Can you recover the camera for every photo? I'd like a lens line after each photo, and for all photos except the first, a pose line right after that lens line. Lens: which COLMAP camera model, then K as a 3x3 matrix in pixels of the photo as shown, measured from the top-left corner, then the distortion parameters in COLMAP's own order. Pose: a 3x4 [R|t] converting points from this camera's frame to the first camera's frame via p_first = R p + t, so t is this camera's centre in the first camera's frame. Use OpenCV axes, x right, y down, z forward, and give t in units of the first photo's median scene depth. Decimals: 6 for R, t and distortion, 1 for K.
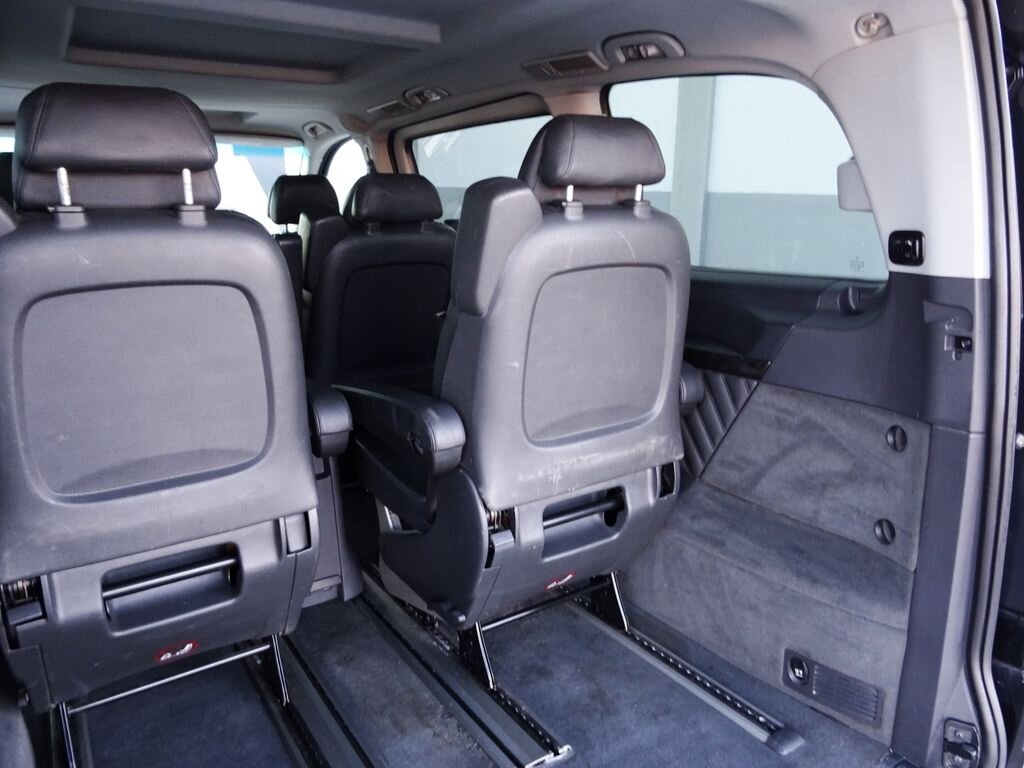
lens RADIAL K [[729.5, 0, 511.7], [0, 729.5, 383.0], [0, 0, 1]] dist [-0.002964, -0.002820]
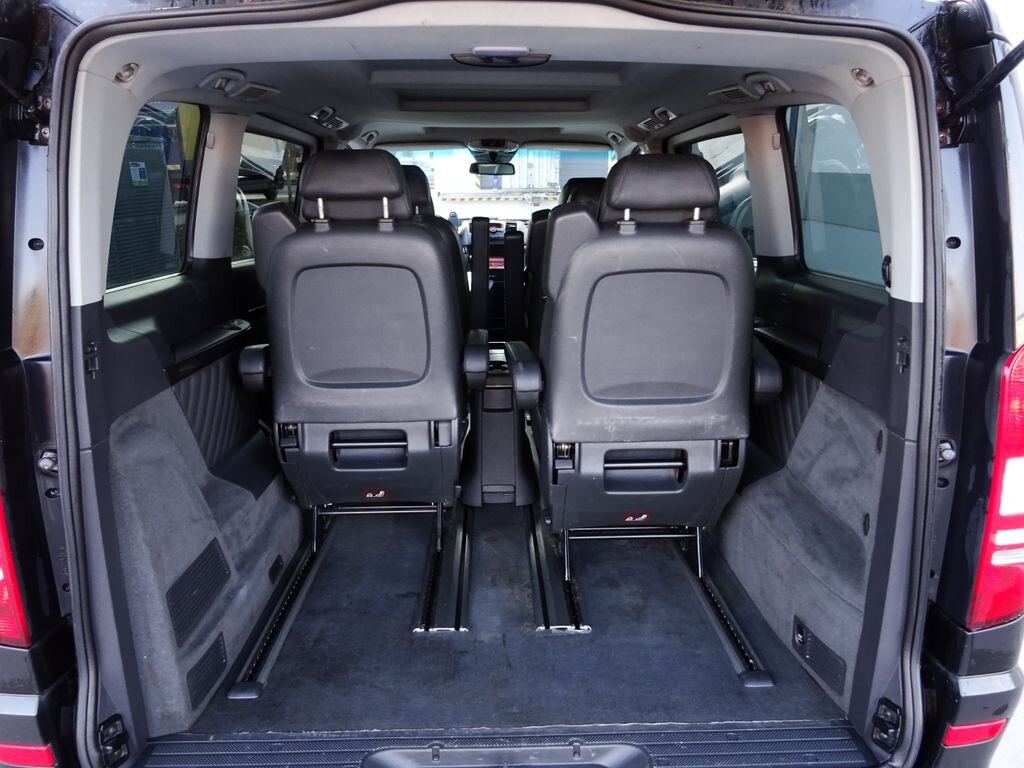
lens RADIAL K [[729.5, 0, 512.7], [0, 729.5, 383.8], [0, 0, 1]] dist [-0.002964, -0.002820]
pose [[0.853111, 0.140644, -0.502415, 0.579557], [-0.127658, 0.989980, 0.060365, -0.007066], [0.505871, 0.012639, 0.862517, -0.237272]]
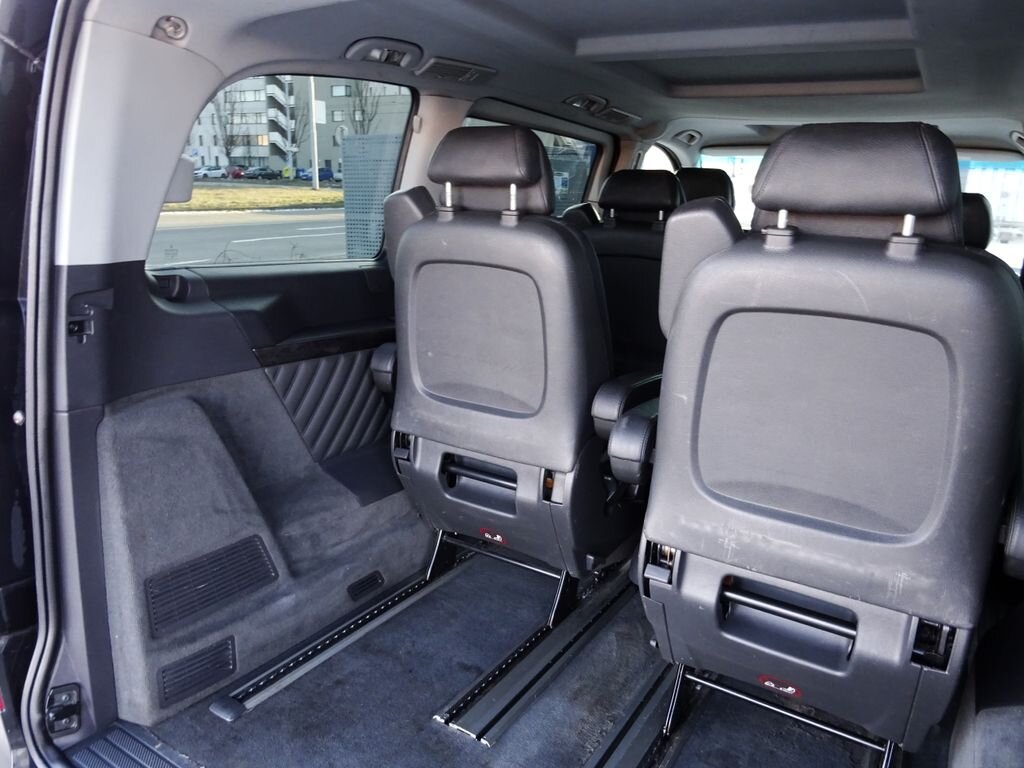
lens RADIAL K [[729.5, 0, 515.0], [0, 729.5, 383.9], [0, 0, 1]] dist [-0.002964, -0.002820]
pose [[0.426079, 0.250743, -0.869244, 0.681538], [-0.264684, 0.953332, 0.145258, -0.113346], [0.865100, 0.168184, 0.472563, 0.350546]]
